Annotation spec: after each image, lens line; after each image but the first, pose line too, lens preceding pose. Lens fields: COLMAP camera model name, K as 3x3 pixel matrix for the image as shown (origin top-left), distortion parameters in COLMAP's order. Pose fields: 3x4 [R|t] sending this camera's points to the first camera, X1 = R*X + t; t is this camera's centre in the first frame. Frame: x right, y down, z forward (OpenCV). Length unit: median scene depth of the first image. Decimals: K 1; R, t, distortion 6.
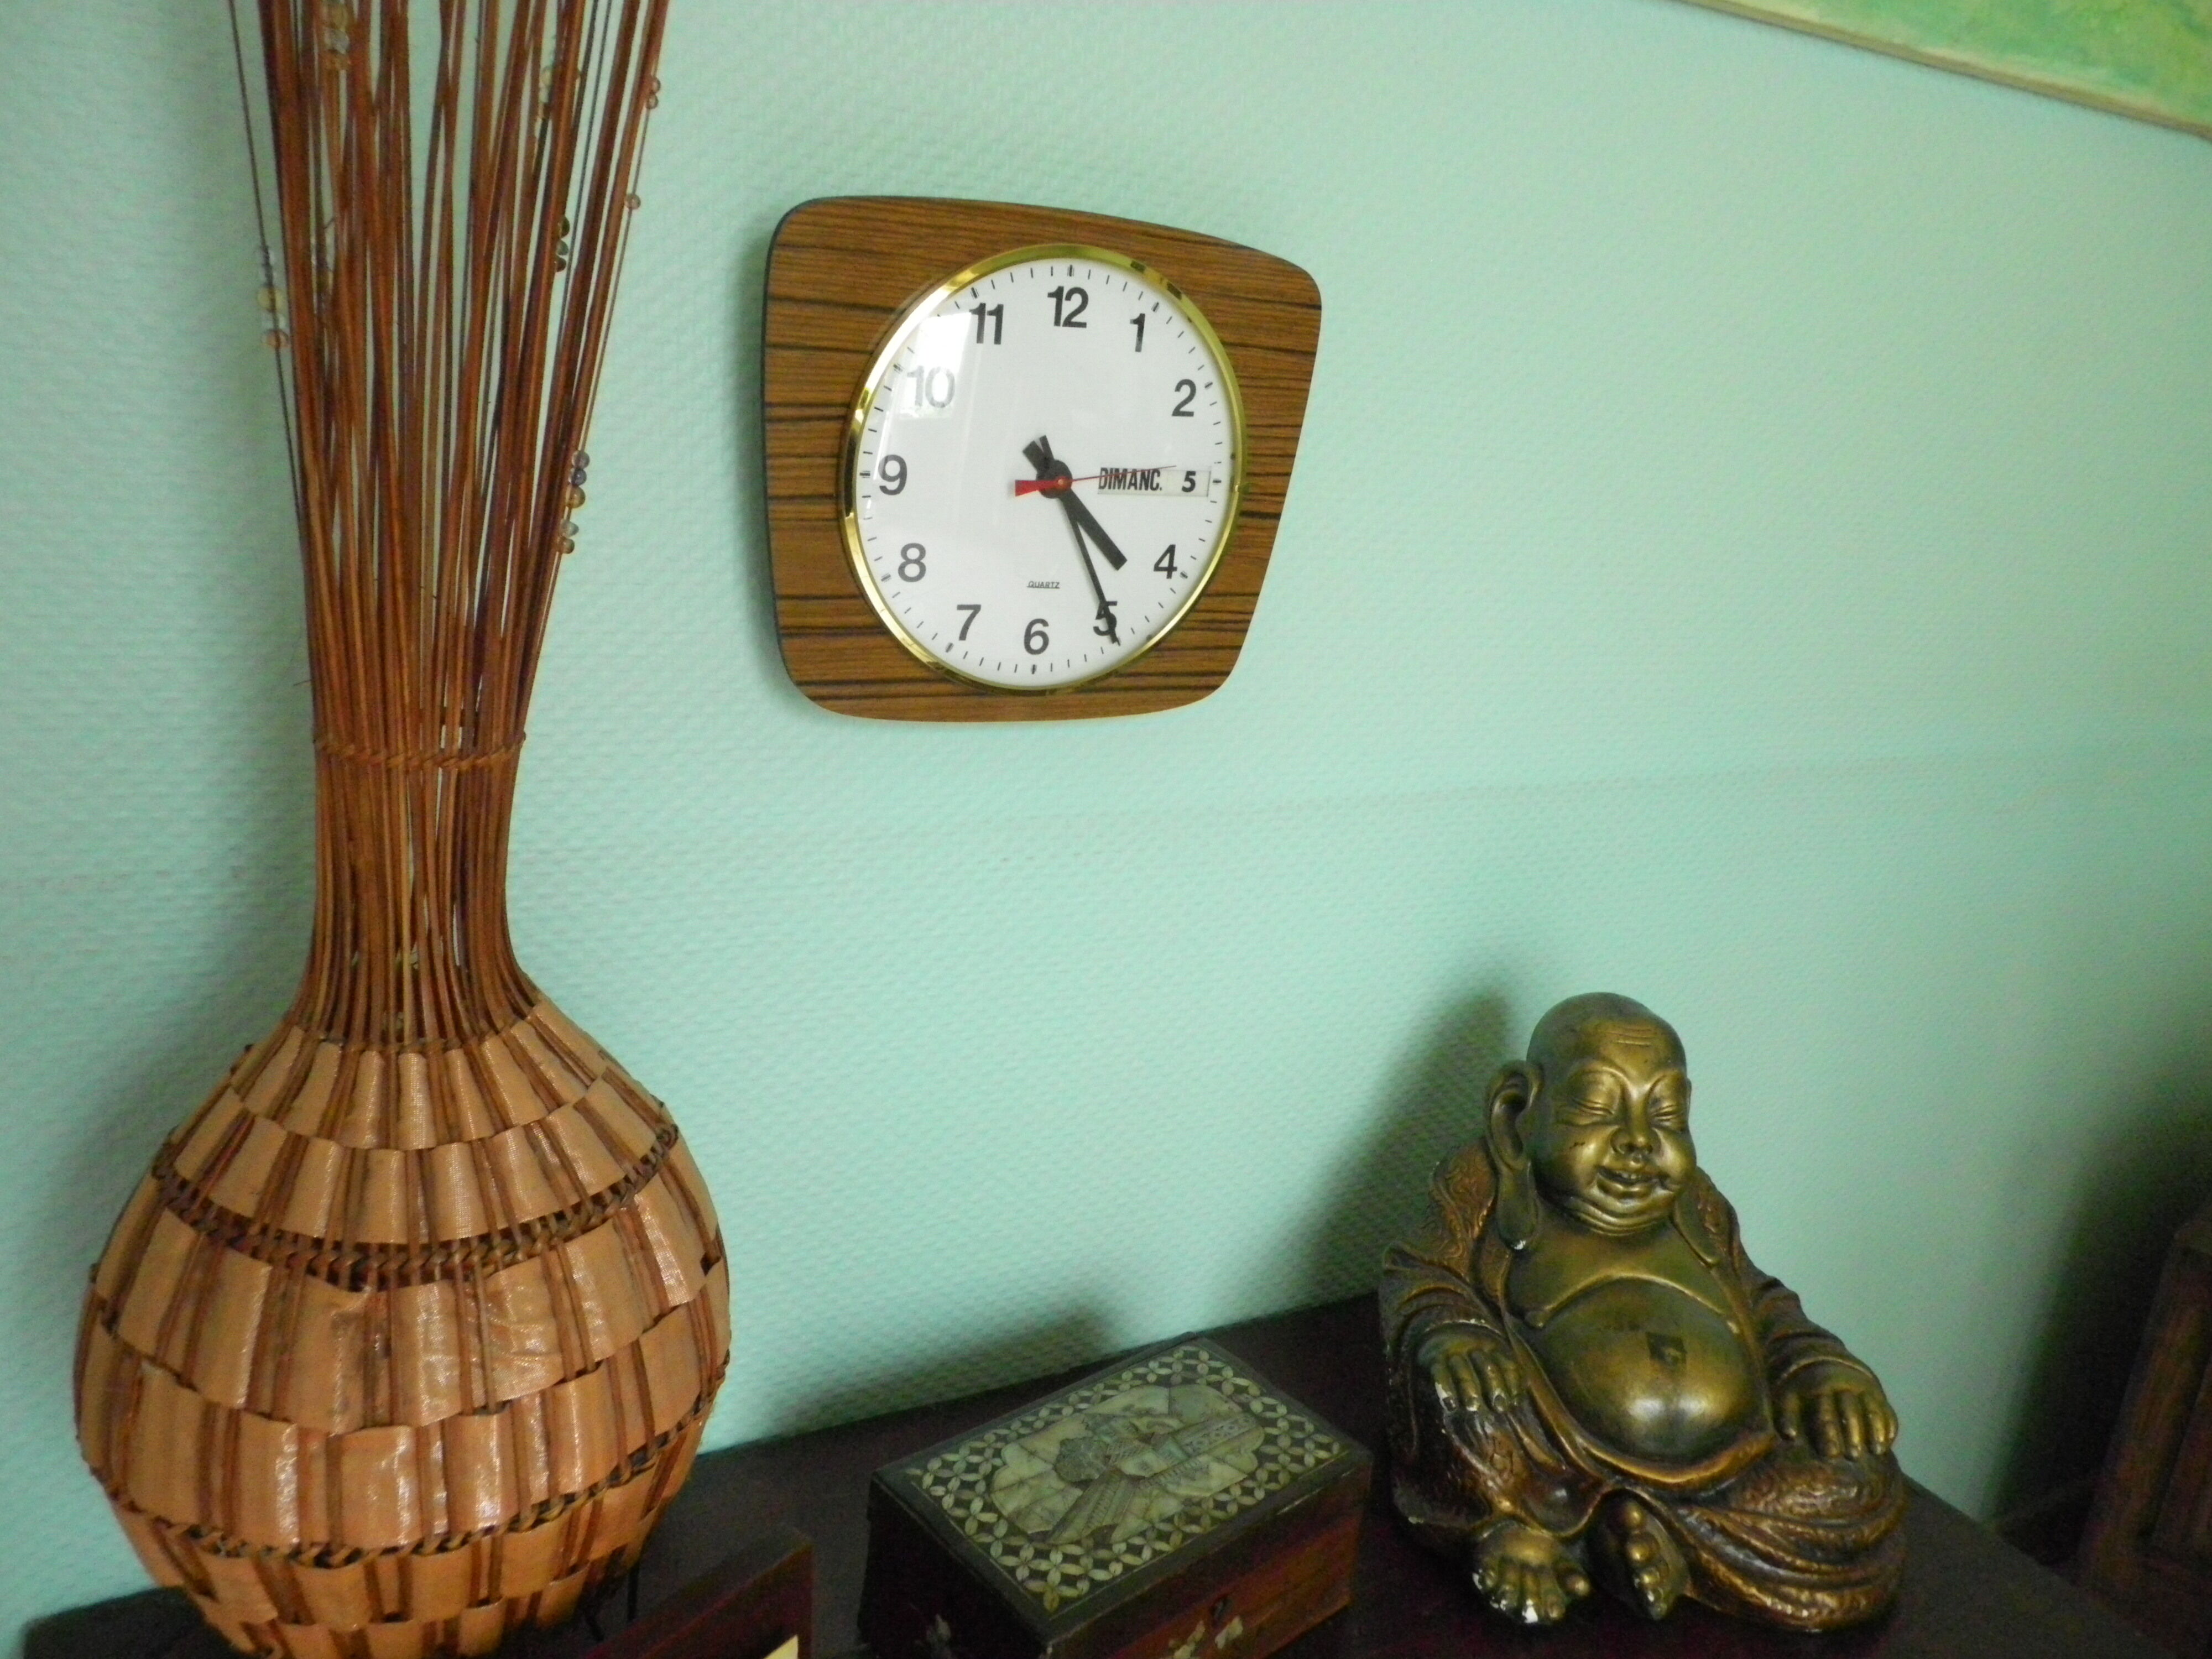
lens RADIAL K [[1703.4, 0, 1104.4], [0, 1703.4, 824.7], [0, 0, 1]] dist [-0.008566, 0.012097]
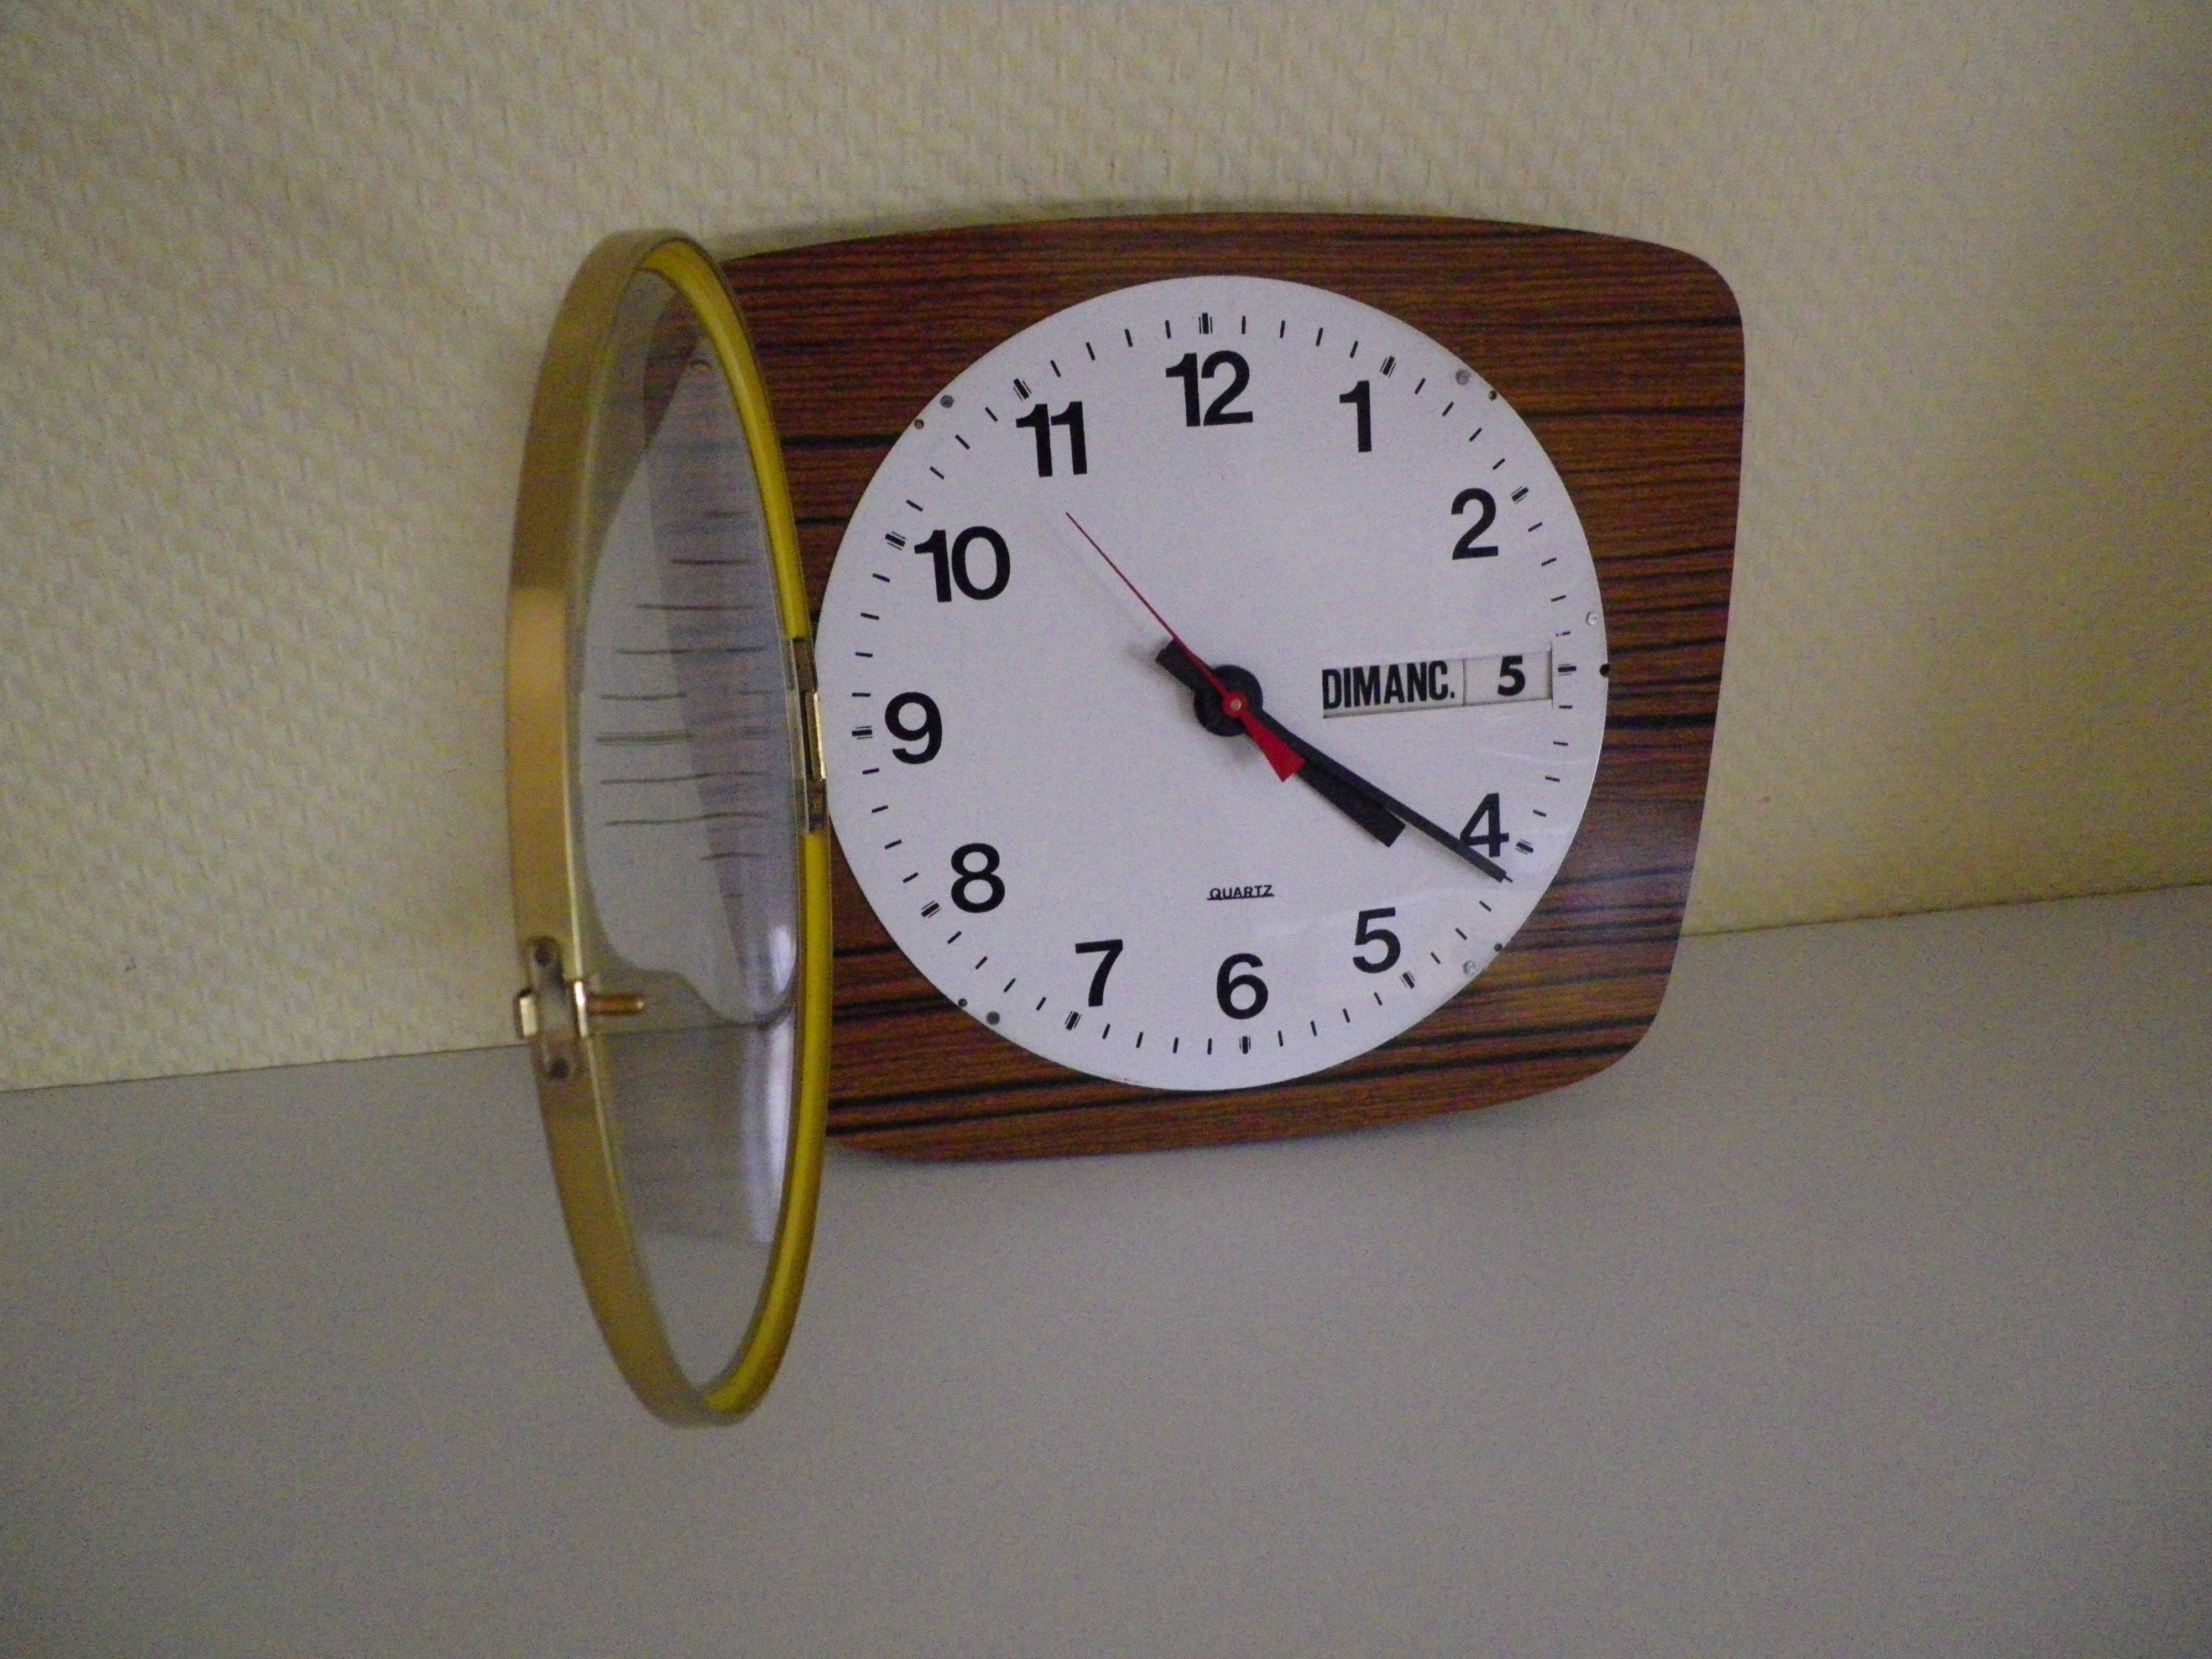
lens RADIAL K [[1703.4, 0, 1085.6], [0, 1703.4, 836.4], [0, 0, 1]] dist [-0.008566, 0.012097]
pose [[0.925755, -0.099946, -0.364675, 0.116461], [0.041386, 0.985423, -0.165013, -0.068914], [0.375851, 0.137670, 0.916397, 0.466657]]
